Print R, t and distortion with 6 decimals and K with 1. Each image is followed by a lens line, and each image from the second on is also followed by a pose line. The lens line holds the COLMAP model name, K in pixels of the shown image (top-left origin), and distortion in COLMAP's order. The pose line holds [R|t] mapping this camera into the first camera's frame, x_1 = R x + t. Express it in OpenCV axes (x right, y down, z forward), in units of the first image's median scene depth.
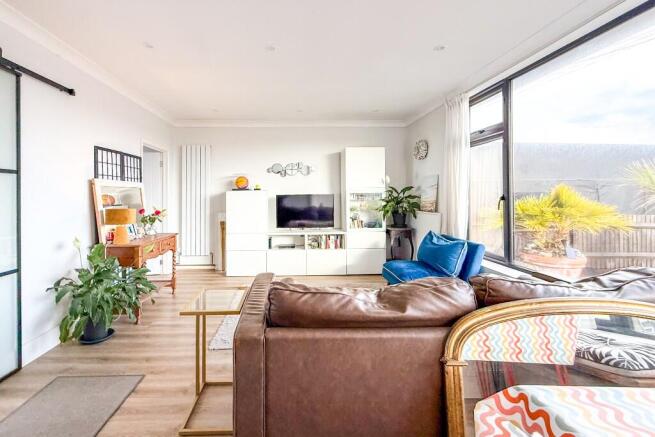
lens RADIAL K [[287.0, 0, 295.3], [0, 287.0, 195.0], [0, 0, 1]] dist [-0.000784, -0.000023]
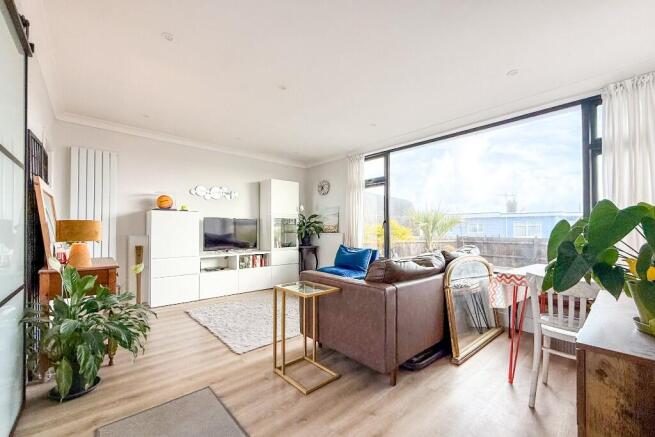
lens RADIAL K [[276.7, 0, 326.4], [0, 276.7, 226.1], [0, 0, 1]] dist [-0.000698, -0.000147]
pose [[0.746678, 0.019393, 0.664903, -0.403998], [-0.010046, 0.999790, -0.017879, 0.045291], [-0.665110, 0.006671, 0.746716, 0.014487]]
